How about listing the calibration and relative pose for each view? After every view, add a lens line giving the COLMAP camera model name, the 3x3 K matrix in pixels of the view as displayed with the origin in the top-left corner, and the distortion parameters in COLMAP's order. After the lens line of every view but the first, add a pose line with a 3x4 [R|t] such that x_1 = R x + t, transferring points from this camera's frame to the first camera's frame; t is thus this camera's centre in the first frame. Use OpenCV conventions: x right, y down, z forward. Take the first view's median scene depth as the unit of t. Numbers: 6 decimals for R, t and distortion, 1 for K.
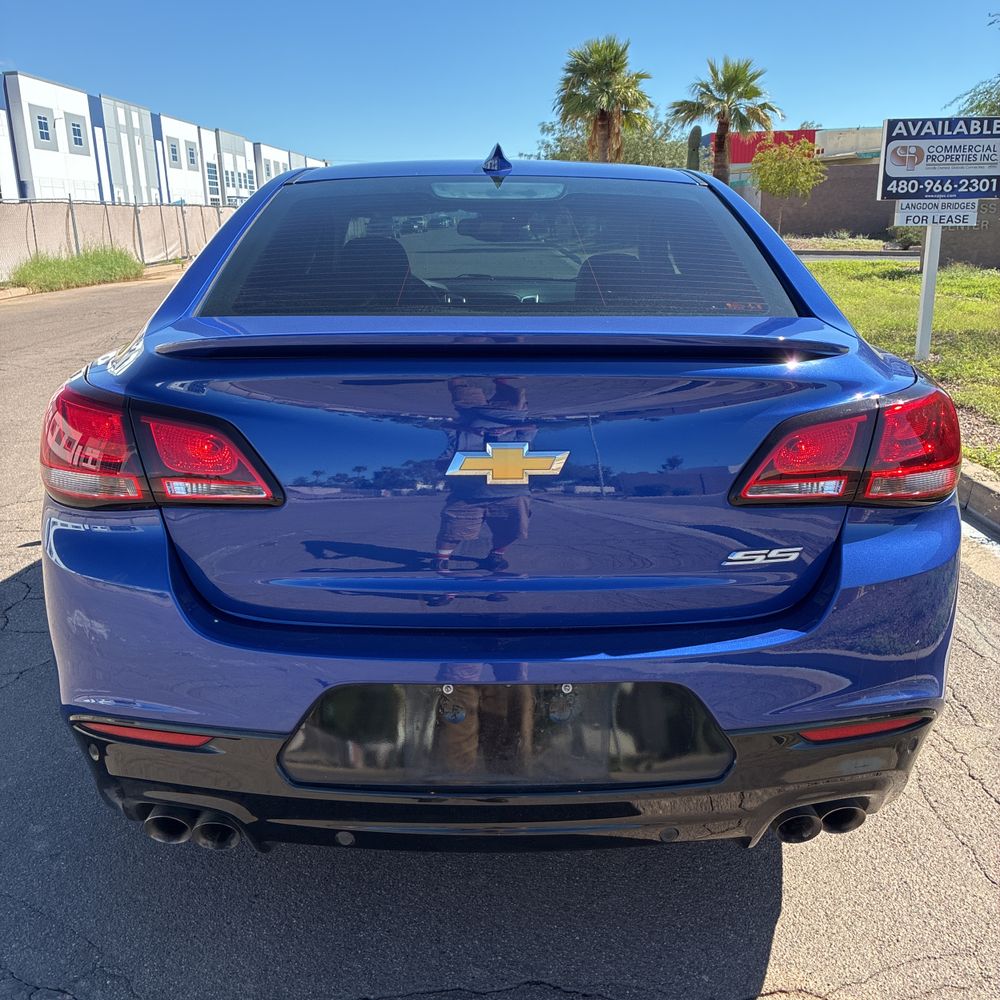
lens RADIAL K [[1005.8, 0, 509.3], [0, 1005.8, 500.0], [0, 0, 1]] dist [0.007125, 0.006356]
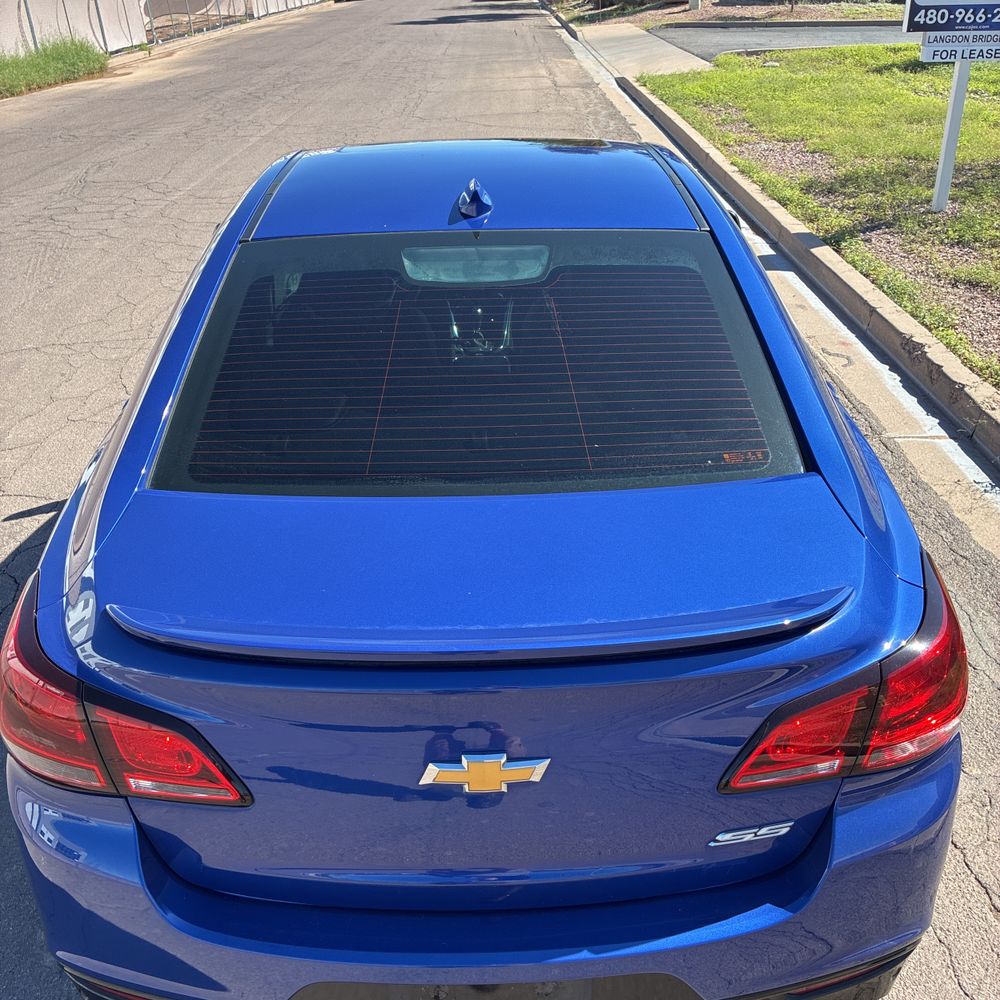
lens RADIAL K [[994.1, 0, 500.0], [0, 994.1, 500.0], [0, 0, 1]] dist [0.074659, -0.113085]
pose [[0.999791, -0.017799, -0.010095, 0.004883], [0.019551, 0.976510, 0.214585, -0.089205], [0.006039, -0.214737, 0.976653, 0.024086]]
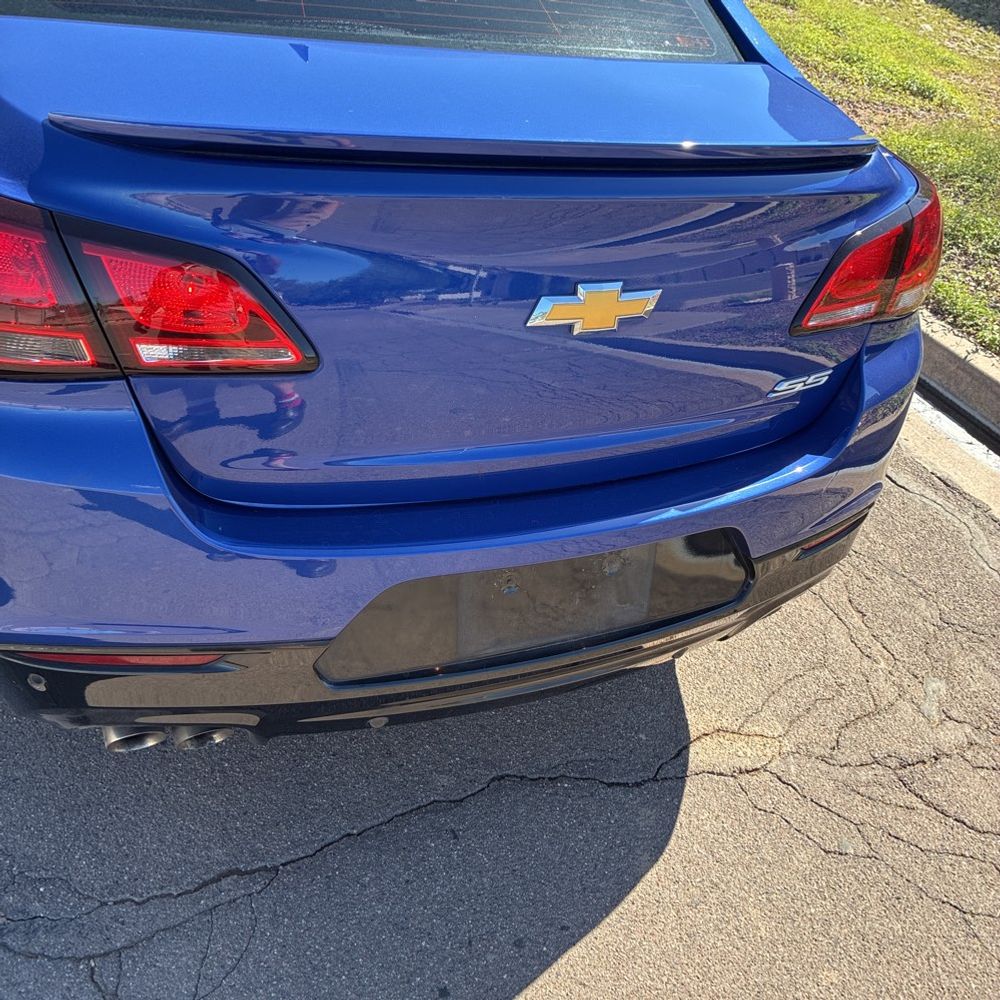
lens RADIAL K [[1005.8, 0, 509.3], [0, 1005.8, 500.0], [0, 0, 1]] dist [0.007125, 0.006356]
pose [[0.910911, -0.117803, 0.395428, -0.074518], [-0.036827, 0.931337, 0.362292, -0.033678], [-0.410956, -0.344578, 0.844027, 0.051283]]
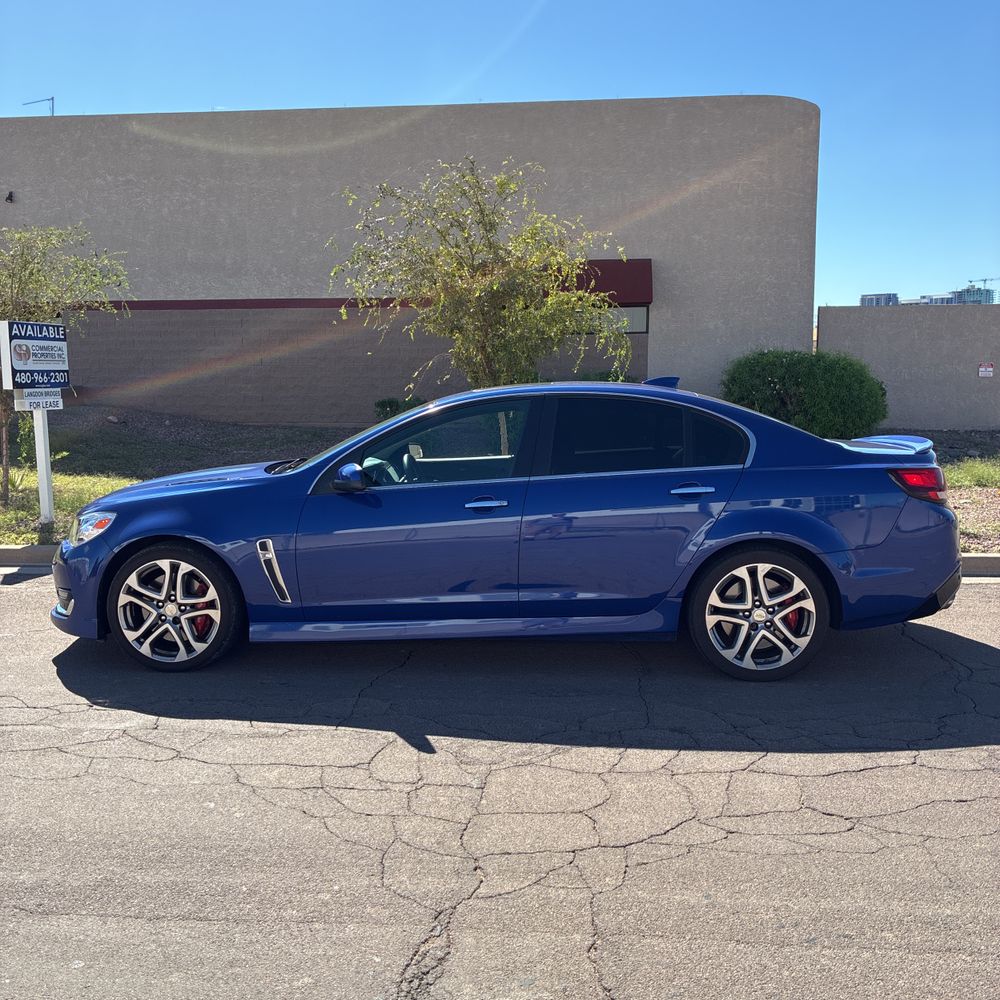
lens RADIAL K [[1003.1, 0, 494.3], [0, 1003.1, 489.8], [0, 0, 1]] dist [0.012153, 0.005420]
pose [[0.095829, -0.108186, 0.989501, -0.716757], [0.276902, 0.957736, 0.077896, -0.129286], [-0.956108, 0.266530, 0.121736, 0.380215]]
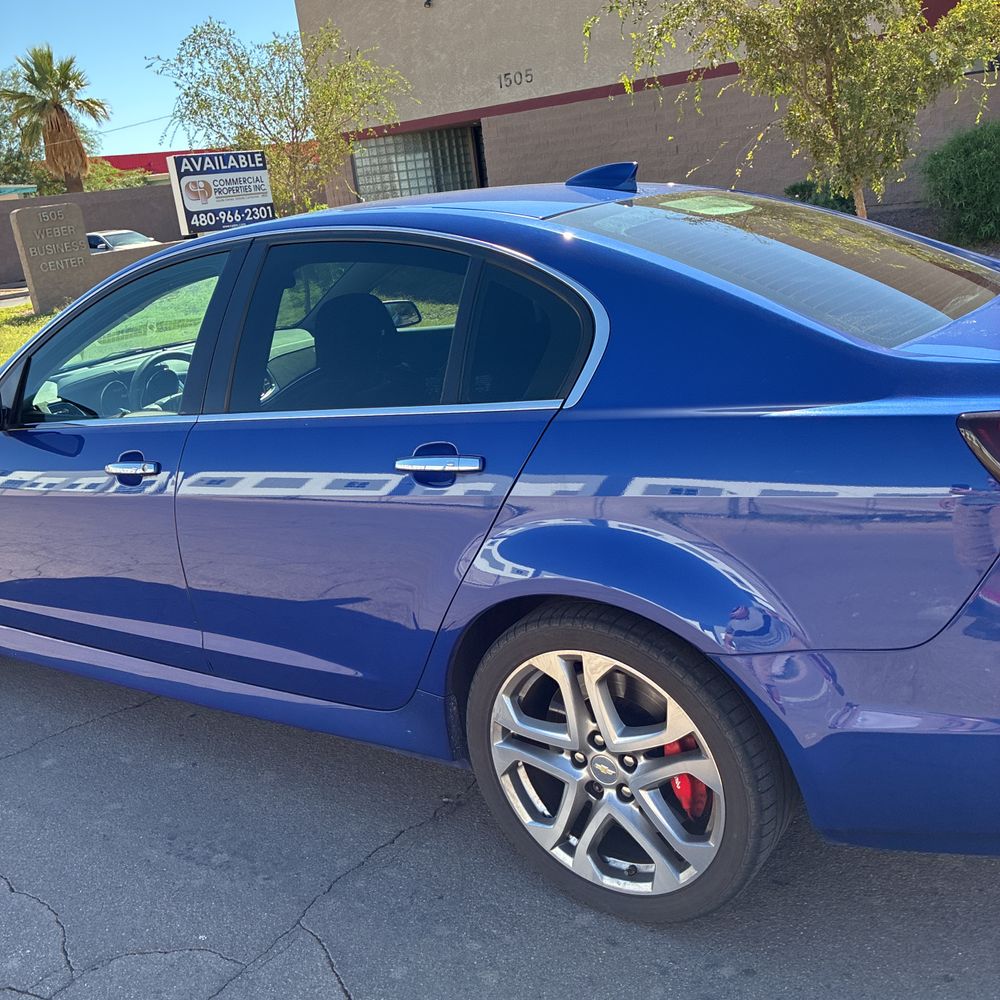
lens RADIAL K [[1012.4, 0, 485.3], [0, 1012.4, 479.4], [0, 0, 1]] dist [0.002313, 0.018173]
pose [[0.588152, -0.277411, 0.759685, -0.302410], [0.321976, 0.941999, 0.094711, -0.066309], [-0.741896, 0.188896, 0.643358, 0.170434]]
